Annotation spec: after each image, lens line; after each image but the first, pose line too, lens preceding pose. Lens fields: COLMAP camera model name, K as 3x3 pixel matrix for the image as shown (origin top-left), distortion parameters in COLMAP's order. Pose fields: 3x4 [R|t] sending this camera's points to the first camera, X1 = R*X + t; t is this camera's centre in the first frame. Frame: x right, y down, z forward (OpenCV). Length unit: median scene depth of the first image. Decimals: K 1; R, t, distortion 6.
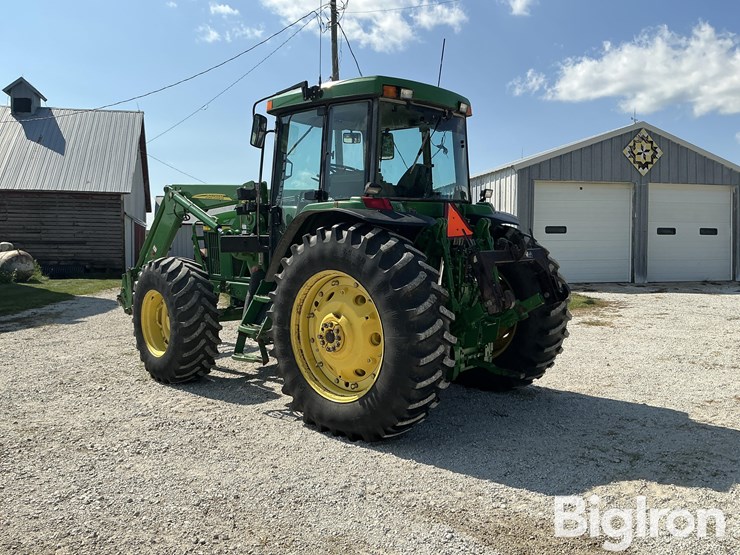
lens RADIAL K [[613.1, 0, 369.1], [0, 613.1, 279.7], [0, 0, 1]] dist [-0.087684, -0.005154]
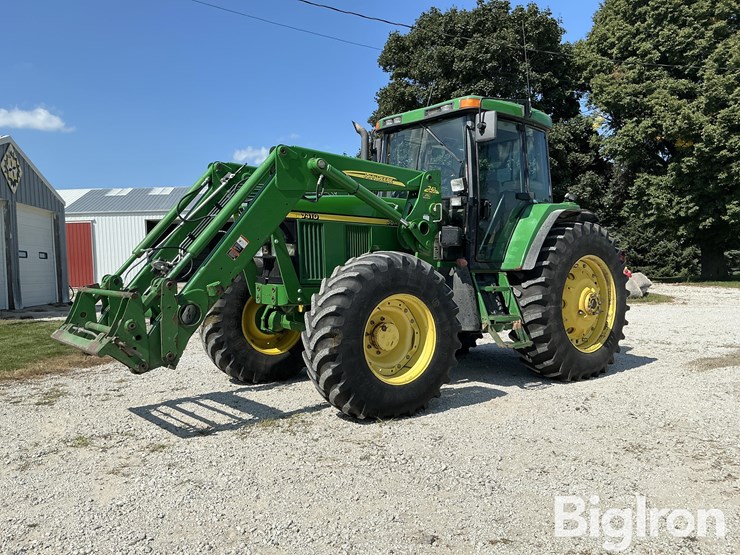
lens RADIAL K [[617.1, 0, 372.2], [0, 617.1, 274.5], [0, 0, 1]] dist [0.121383, -0.250842]
pose [[0.115664, 0.001207, 0.993288, -1.078218], [0.079911, 0.996747, -0.010516, 0.001331], [-0.990069, 0.080591, 0.115192, 0.943228]]
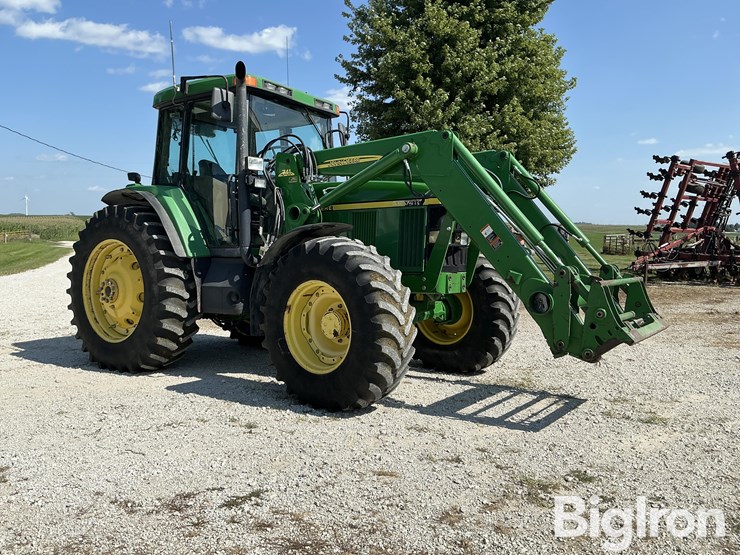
lens RADIAL K [[617.1, 0, 367.7], [0, 617.1, 276.9], [0, 0, 1]] dist [0.121383, -0.250842]
pose [[-0.988875, 0.012023, -0.148262, -0.039586], [-0.006170, 0.992555, 0.121643, -0.098755], [0.148621, 0.121205, -0.981438, 1.961267]]
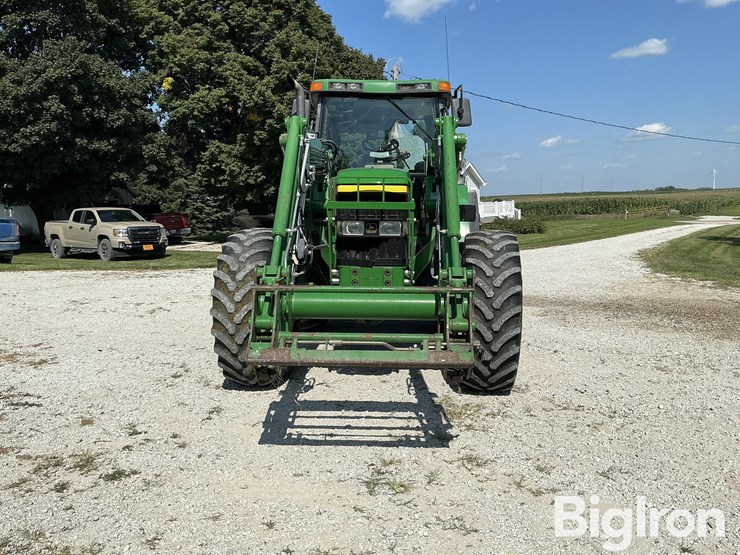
lens RADIAL K [[617.1, 0, 368.5], [0, 617.1, 274.9], [0, 0, 1]] dist [0.121383, -0.250842]
pose [[-0.652688, -0.046796, 0.756181, -0.823554], [0.071827, 0.989773, 0.123248, -0.086353], [-0.754215, 0.134756, -0.642651, 1.649305]]
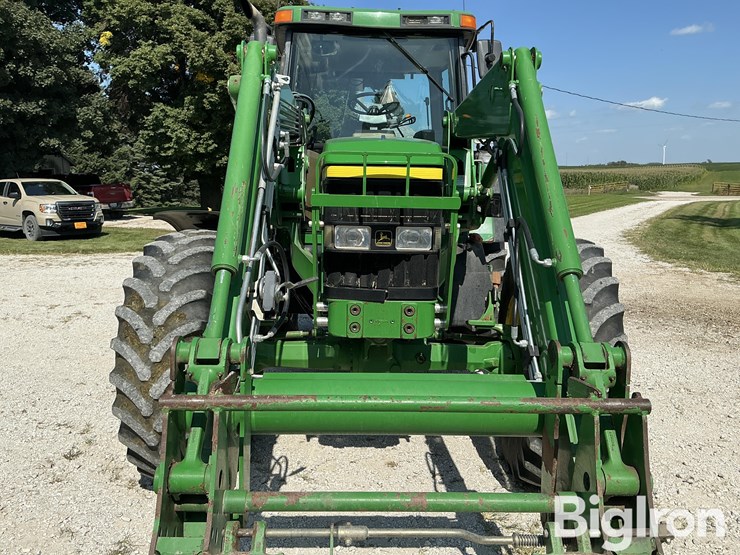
lens RADIAL K [[617.1, 0, 371.7], [0, 617.1, 278.3], [0, 0, 1]] dist [0.121383, -0.250842]
pose [[-0.706537, -0.085693, 0.702469, -0.579779], [0.058169, 0.982250, 0.178329, -0.101586], [-0.705282, 0.166858, -0.689011, 1.486149]]
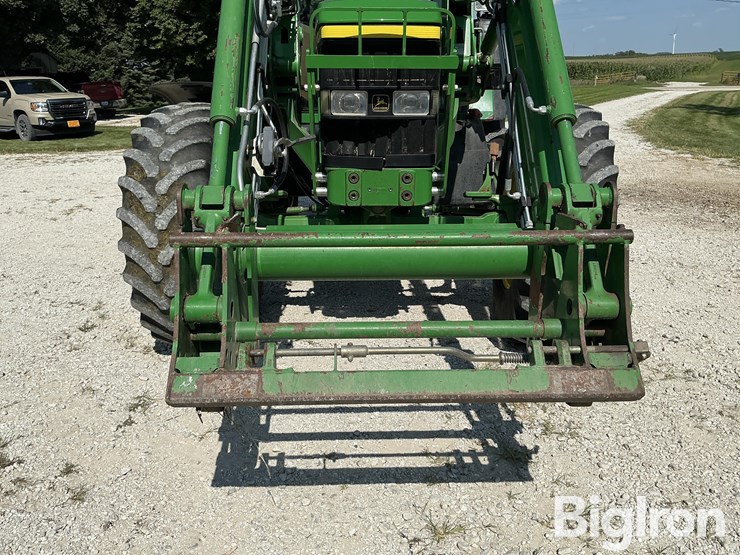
lens RADIAL K [[617.1, 0, 371.2], [0, 617.1, 277.3], [0, 0, 1]] dist [0.121383, -0.250842]
pose [[-0.707523, -0.181340, 0.683028, -0.592334], [0.075277, 0.941678, 0.327987, -0.079636], [-0.702670, 0.283475, -0.652608, 1.498765]]
